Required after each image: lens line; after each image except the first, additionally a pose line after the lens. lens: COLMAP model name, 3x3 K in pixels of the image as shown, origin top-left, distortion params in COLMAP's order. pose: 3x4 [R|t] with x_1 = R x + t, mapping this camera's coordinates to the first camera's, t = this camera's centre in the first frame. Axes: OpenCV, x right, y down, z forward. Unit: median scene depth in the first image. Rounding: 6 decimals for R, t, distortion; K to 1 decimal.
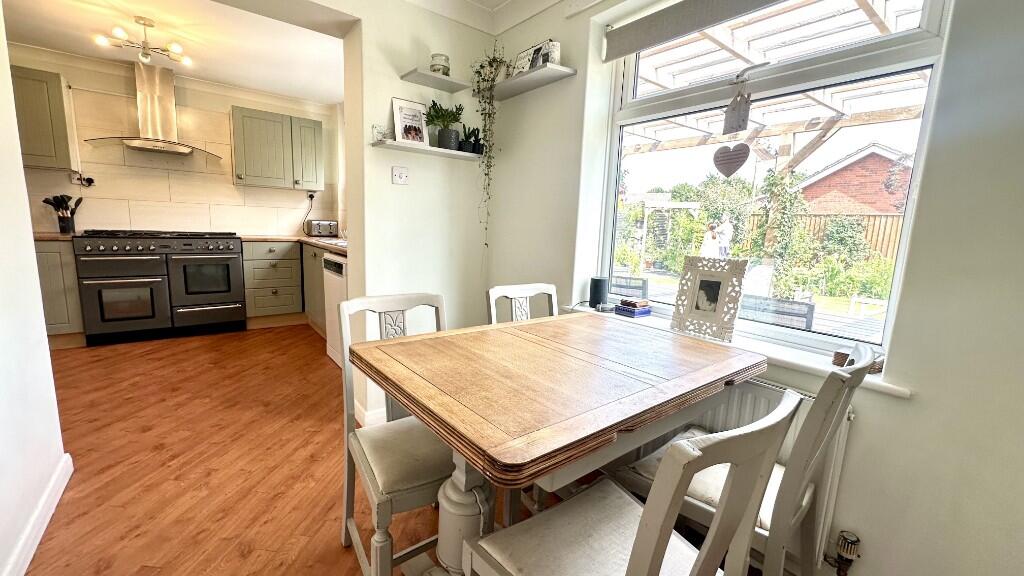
lens RADIAL K [[410.2, 0, 511.3], [0, 410.2, 289.1], [0, 0, 1]] dist [0.001275, 0.000248]
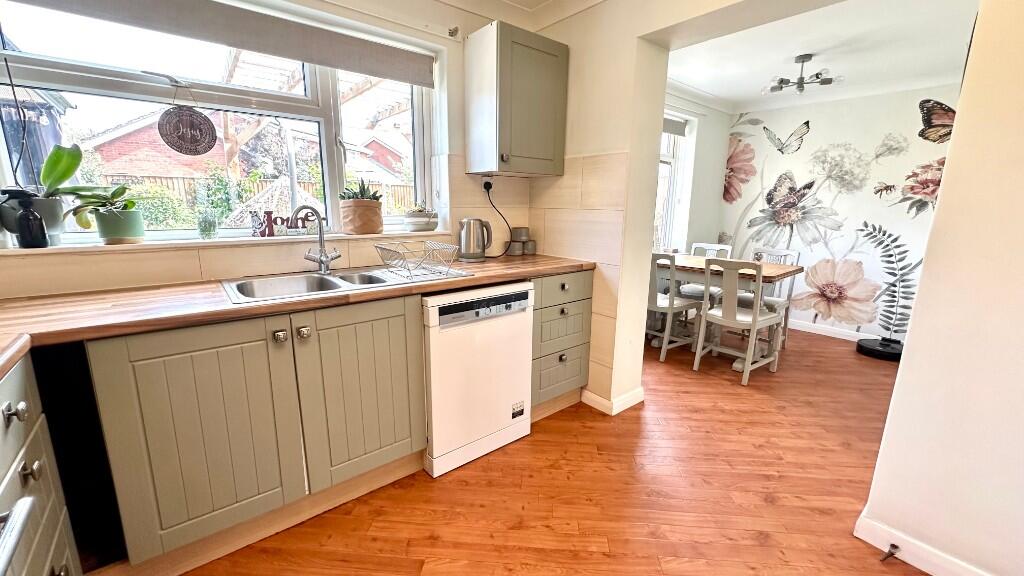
lens RADIAL K [[410.2, 0, 511.8], [0, 410.2, 287.4], [0, 0, 1]] dist [0.001275, 0.000248]
pose [[-0.029785, -0.247459, 0.968440, -1.854714], [0.140399, 0.958229, 0.249168, -0.422587], [-0.989647, 0.143389, 0.006202, 1.726845]]
